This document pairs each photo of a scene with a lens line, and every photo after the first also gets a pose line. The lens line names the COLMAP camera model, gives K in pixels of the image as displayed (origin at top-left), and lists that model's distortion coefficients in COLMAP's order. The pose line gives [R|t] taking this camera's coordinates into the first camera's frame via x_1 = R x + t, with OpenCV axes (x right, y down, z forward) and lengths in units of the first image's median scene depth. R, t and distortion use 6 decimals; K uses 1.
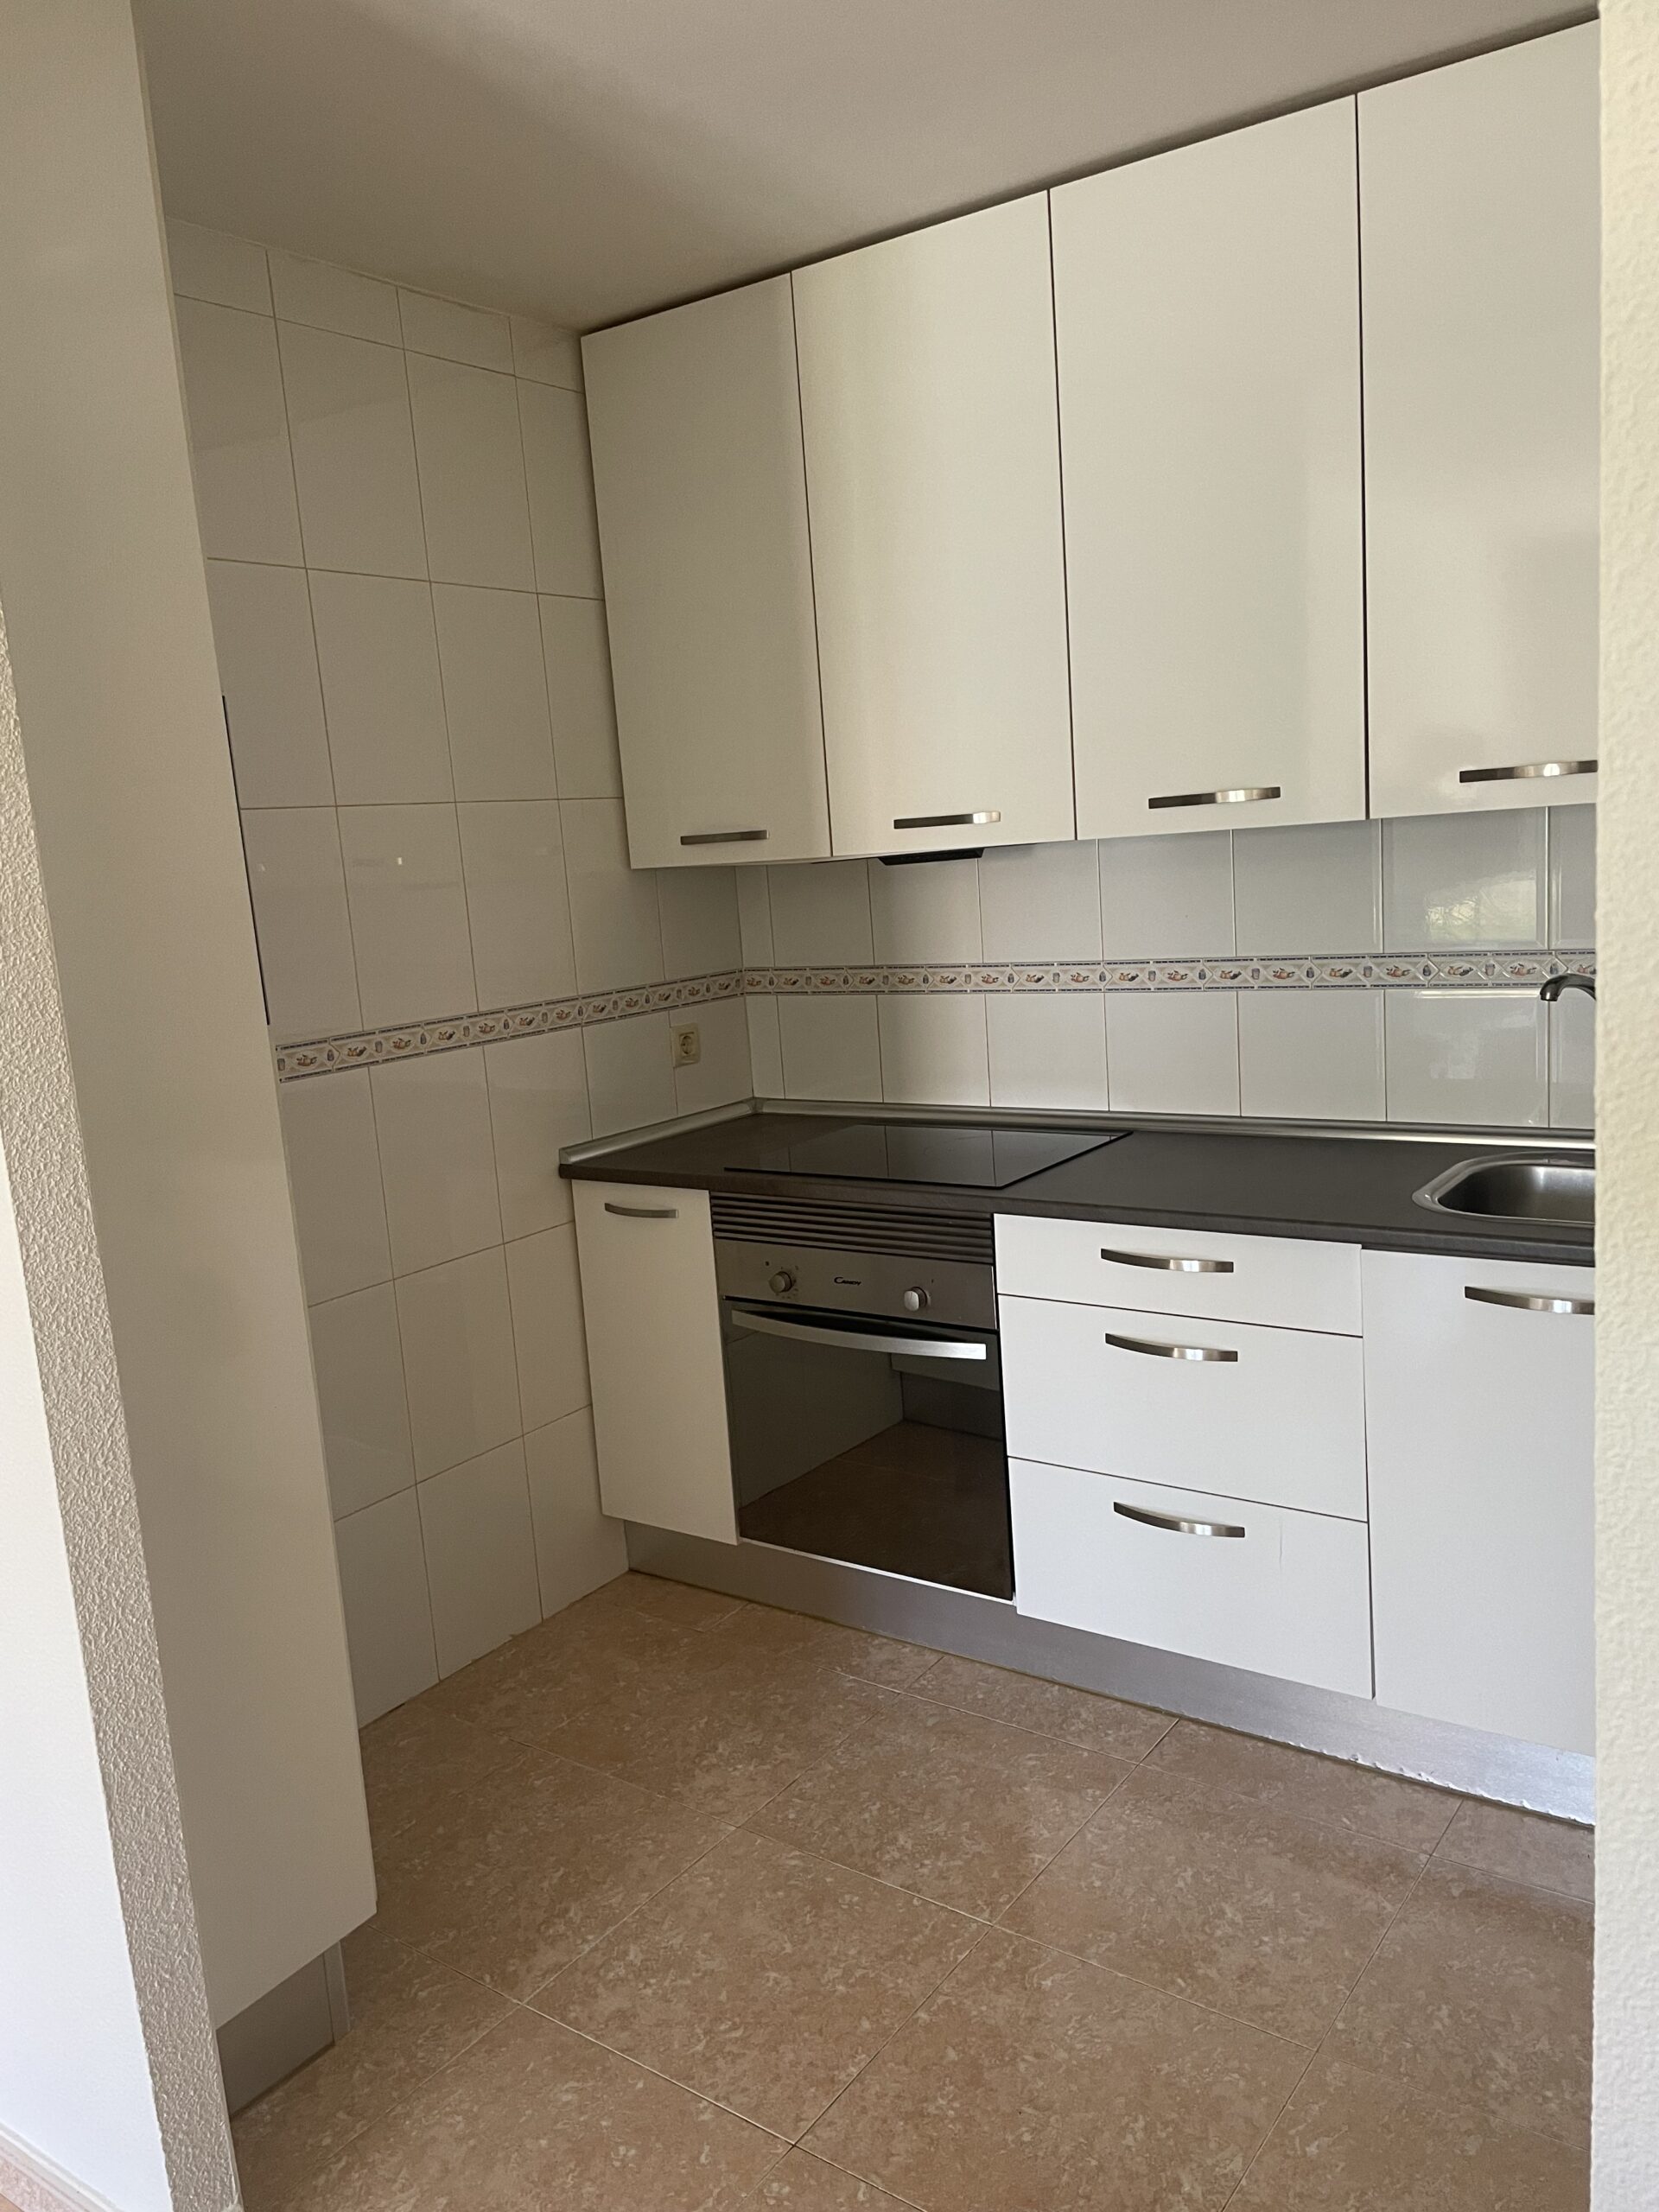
lens RADIAL K [[1661.0, 0, 812.2], [0, 1661.0, 1117.5], [0, 0, 1]] dist [0.096980, -0.139238]
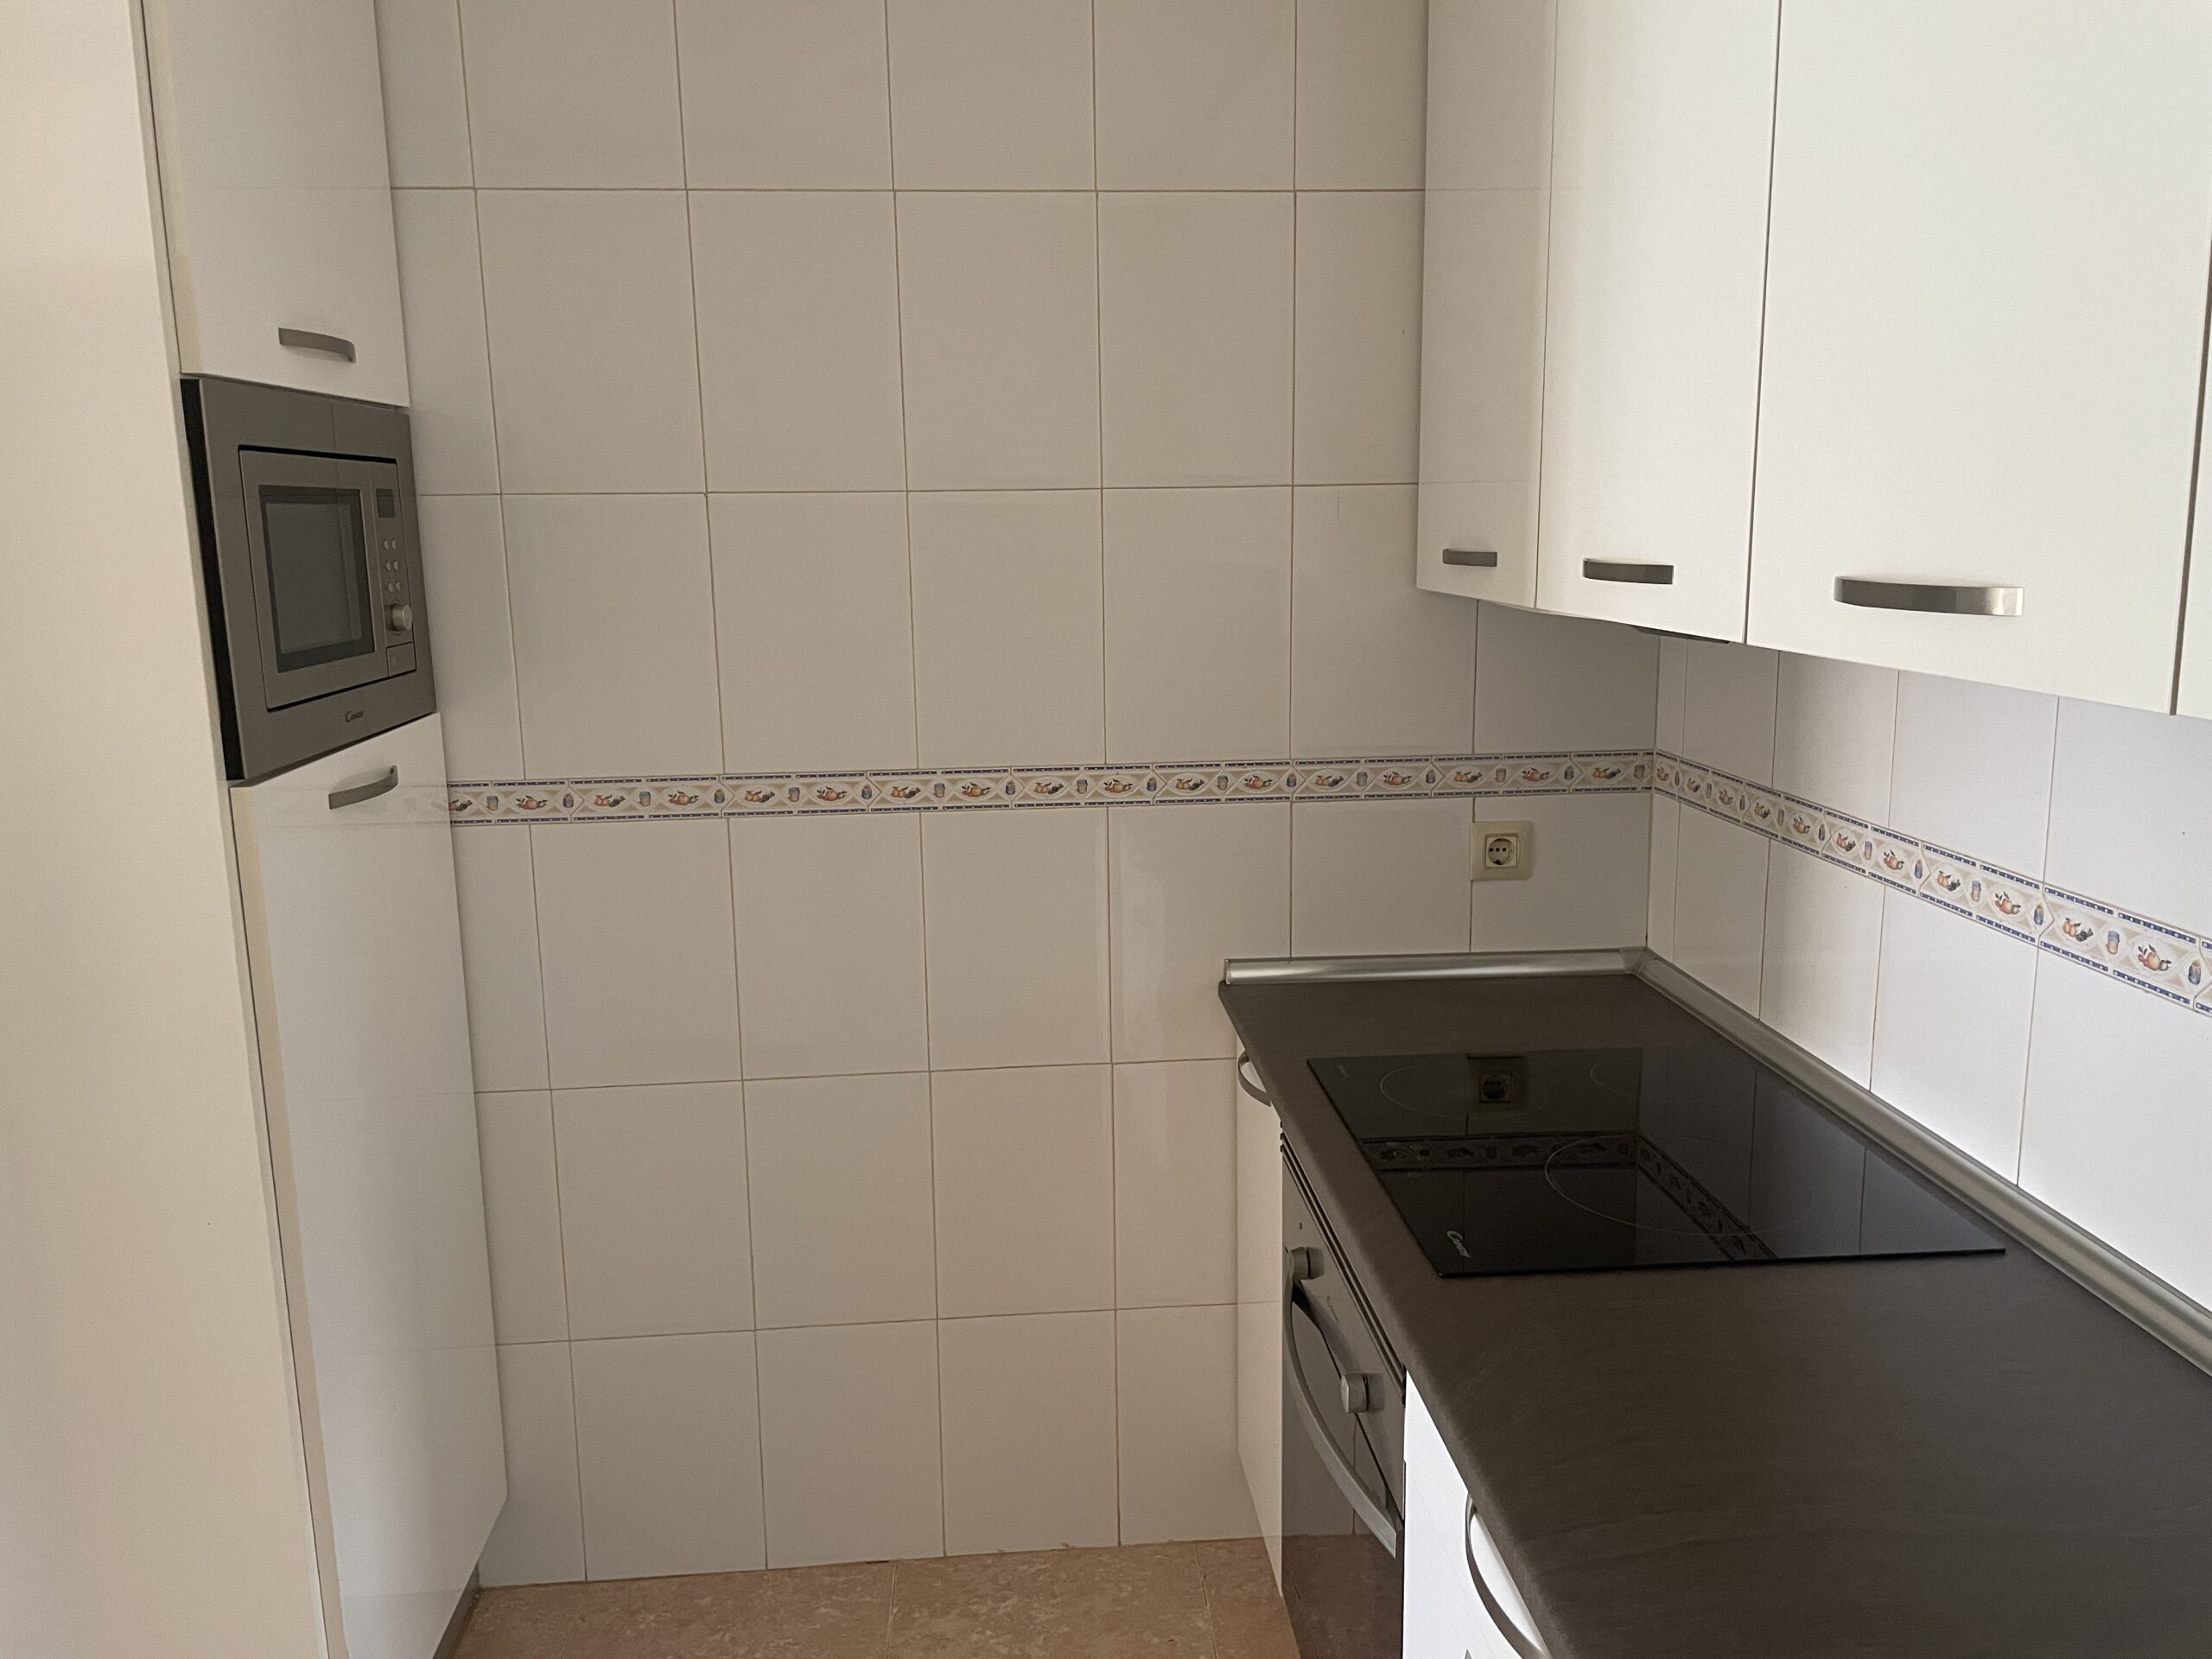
lens RADIAL K [[1661.0, 0, 1112.9], [0, 1661.0, 807.2], [0, 0, 1]] dist [0.096980, -0.139238]
pose [[0.647875, 0.195274, -0.736292, 0.362204], [-0.157925, 0.980015, 0.120952, -0.134851], [0.745196, 0.037917, 0.665766, 0.491386]]
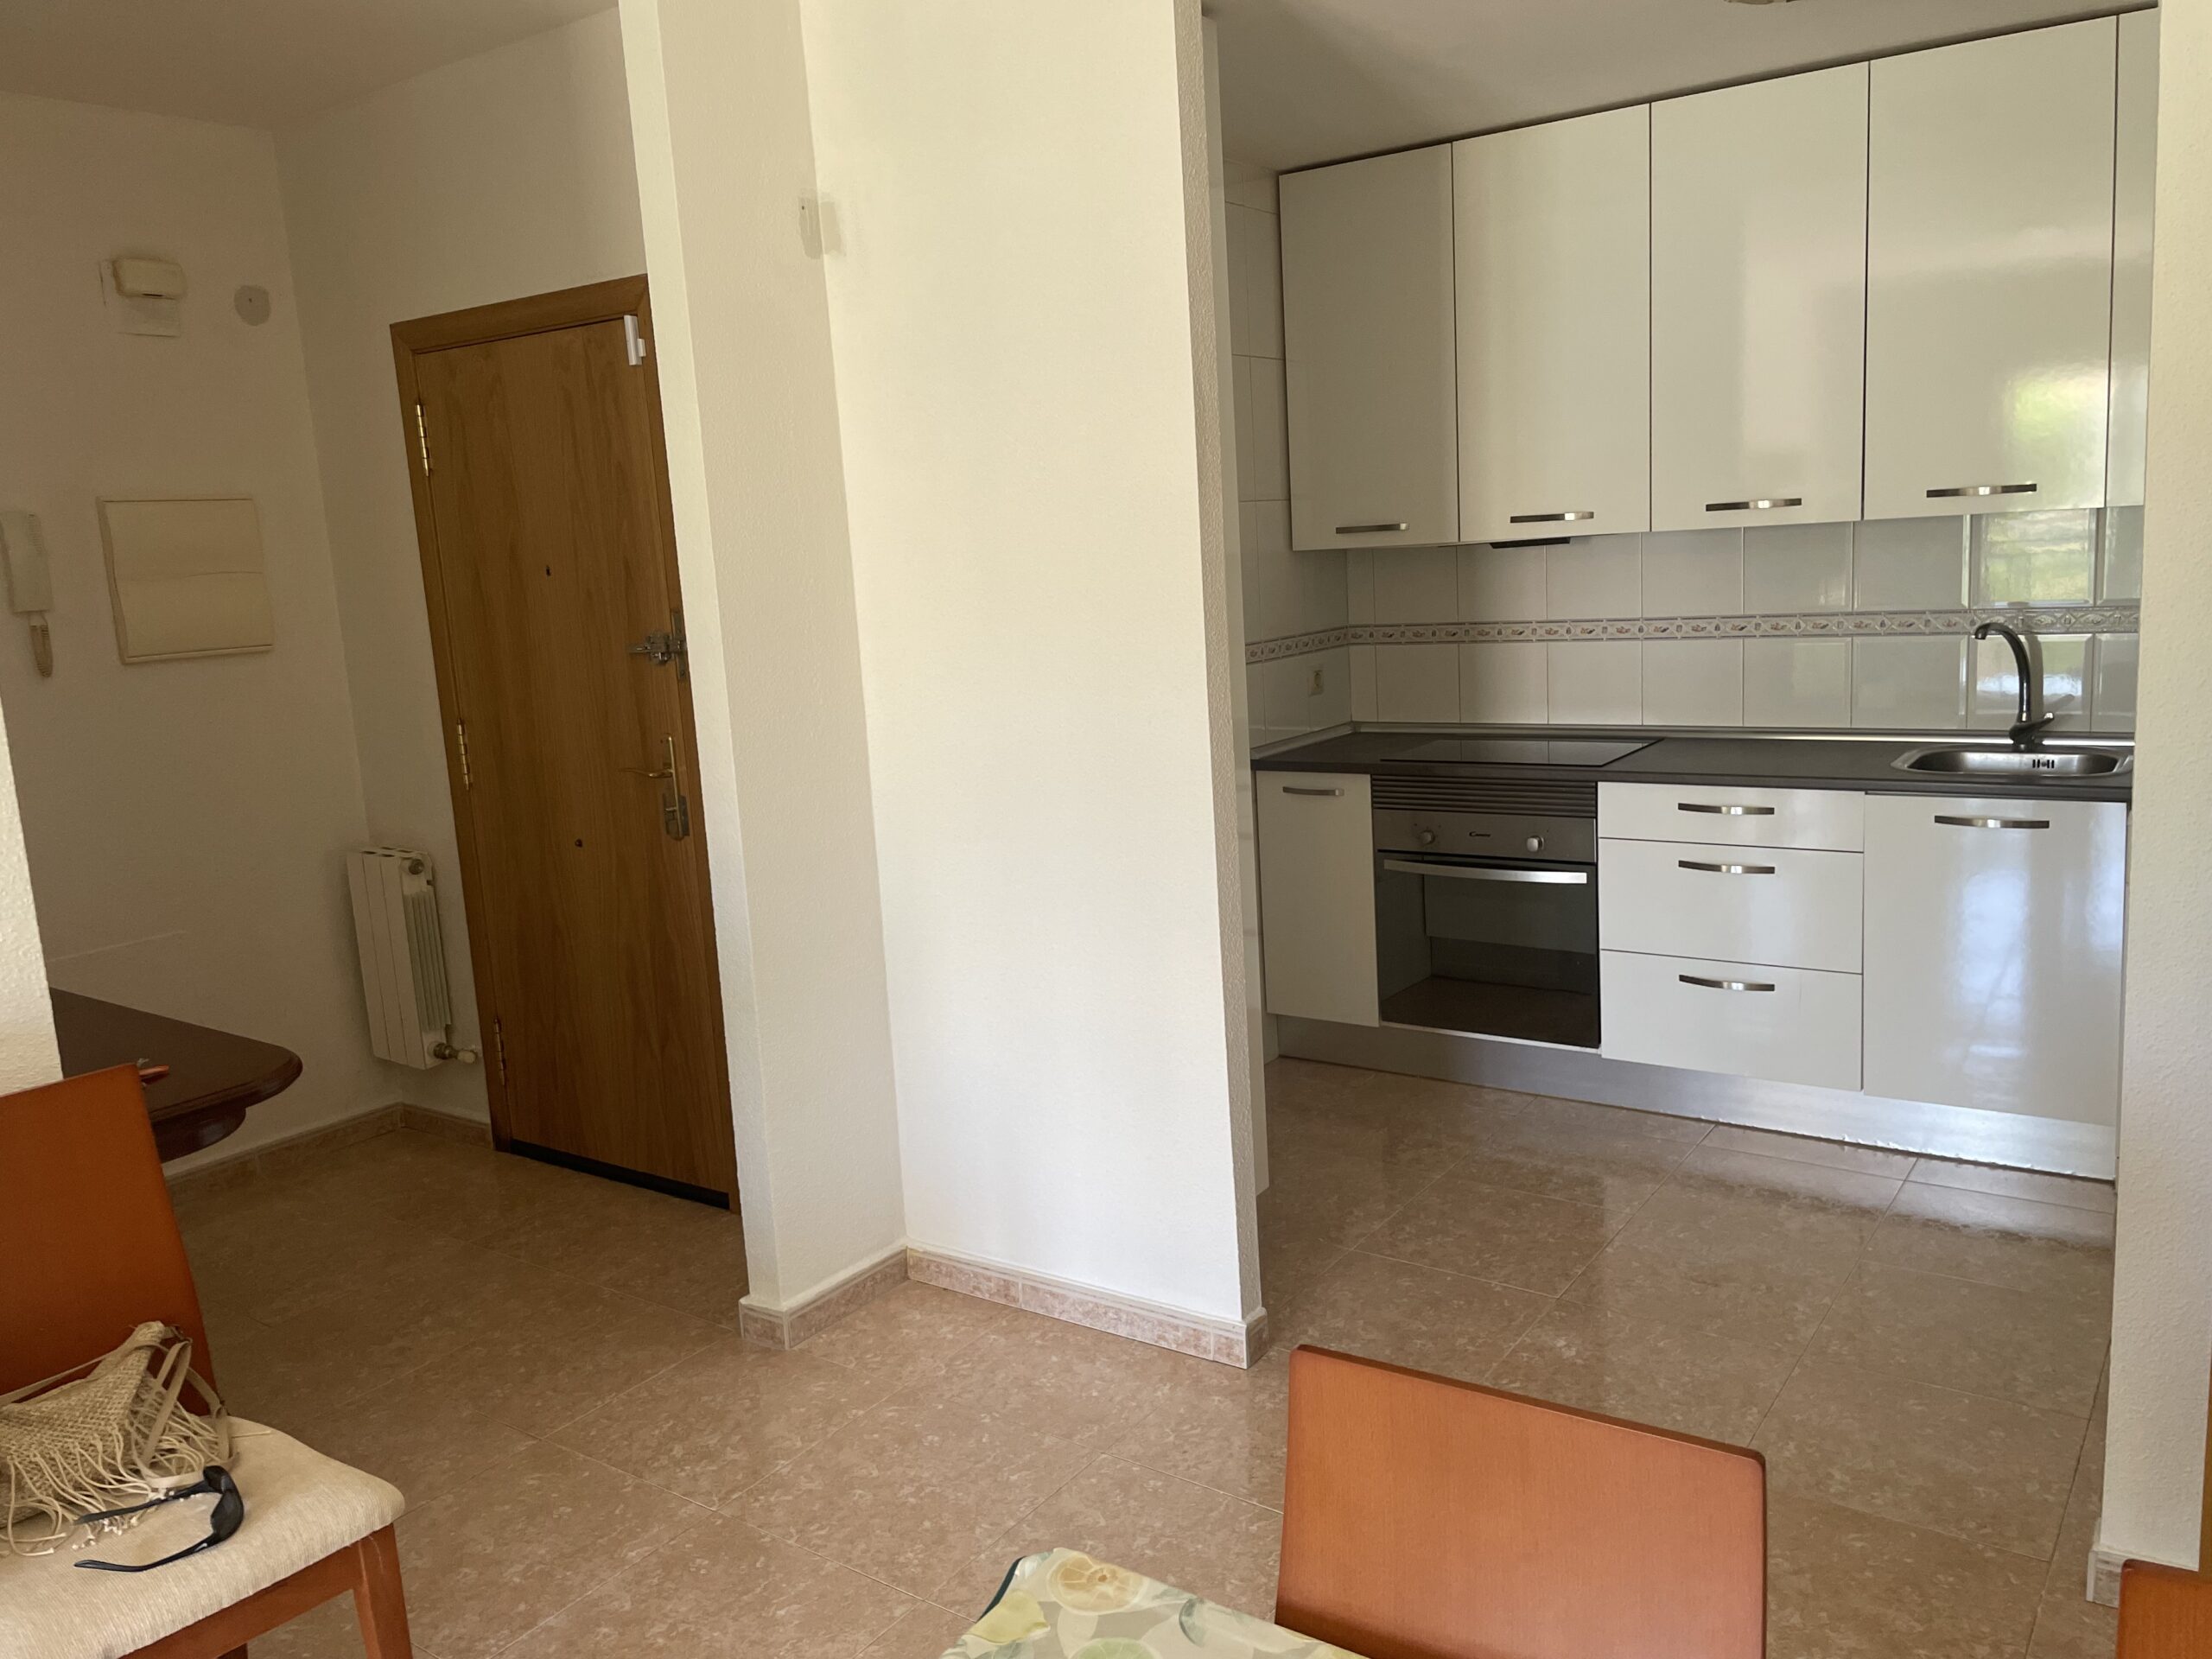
lens RADIAL K [[1661.0, 0, 1112.9], [0, 1661.0, 807.2], [0, 0, 1]] dist [0.096980, -0.139238]
pose [[0.999689, 0.009819, 0.022908, -0.314031], [-0.009748, 0.999947, -0.003190, 0.077760], [-0.022938, 0.002966, 0.999732, -0.424759]]
